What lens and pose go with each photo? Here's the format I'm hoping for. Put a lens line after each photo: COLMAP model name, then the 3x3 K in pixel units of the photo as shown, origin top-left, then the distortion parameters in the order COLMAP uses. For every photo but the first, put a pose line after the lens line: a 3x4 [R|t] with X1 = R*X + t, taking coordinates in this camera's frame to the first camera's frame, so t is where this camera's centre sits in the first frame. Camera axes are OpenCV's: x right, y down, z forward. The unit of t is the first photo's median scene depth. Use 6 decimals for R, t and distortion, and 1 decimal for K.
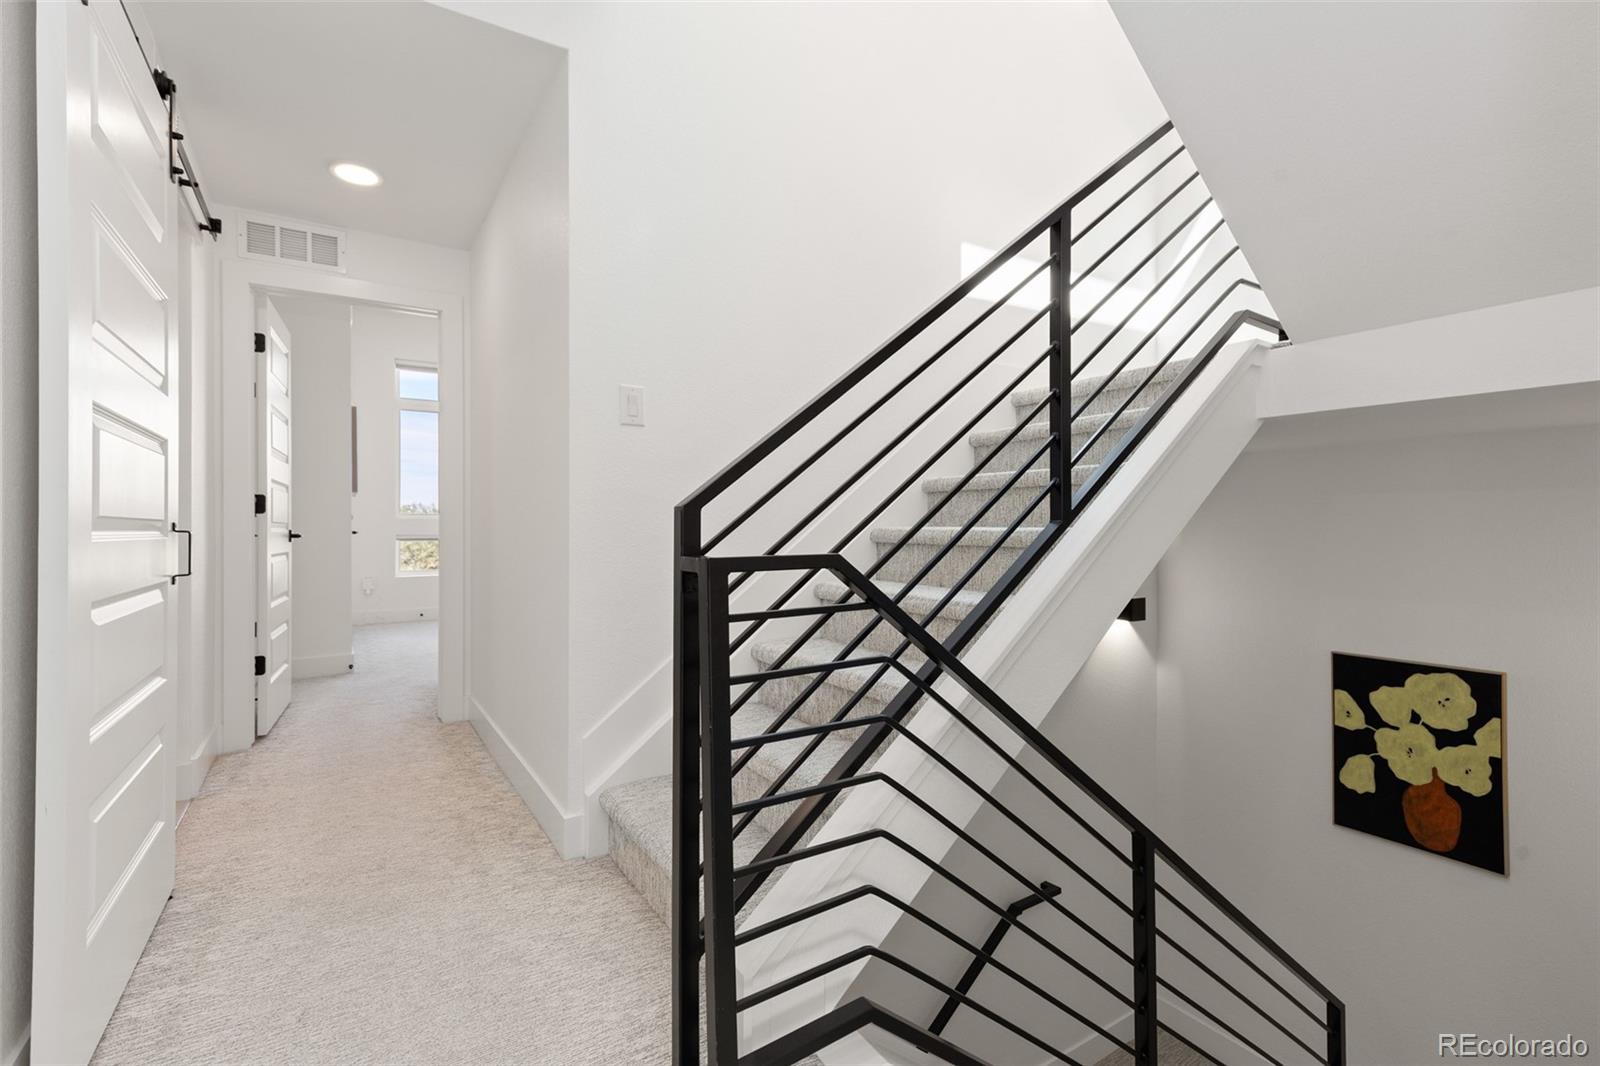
lens RADIAL K [[735.4, 0, 798.6], [0, 735.4, 521.2], [0, 0, 1]] dist [0.010138, -0.001538]
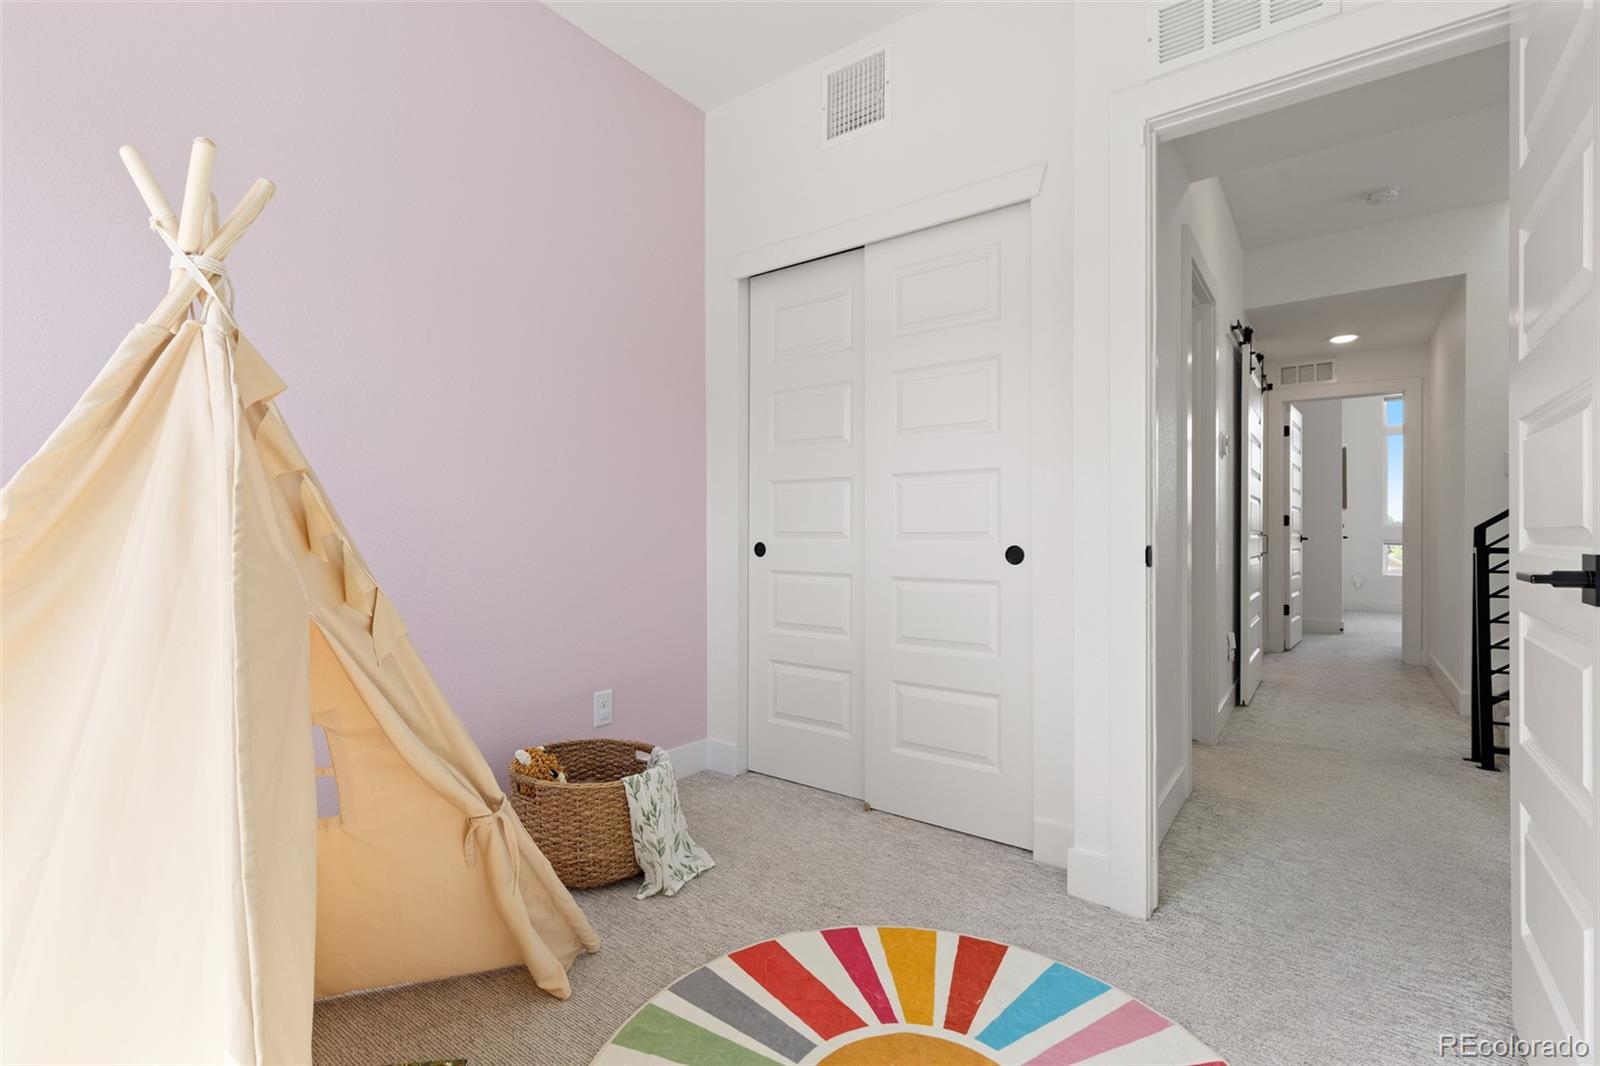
lens RADIAL K [[735.4, 0, 794.5], [0, 735.4, 529.4], [0, 0, 1]] dist [0.010138, -0.001538]
pose [[0.373792, 0.003304, -0.927507, 0.453814], [0.000493, 0.999993, 0.003761, -0.008037], [0.927512, -0.001864, 0.373788, -0.723223]]
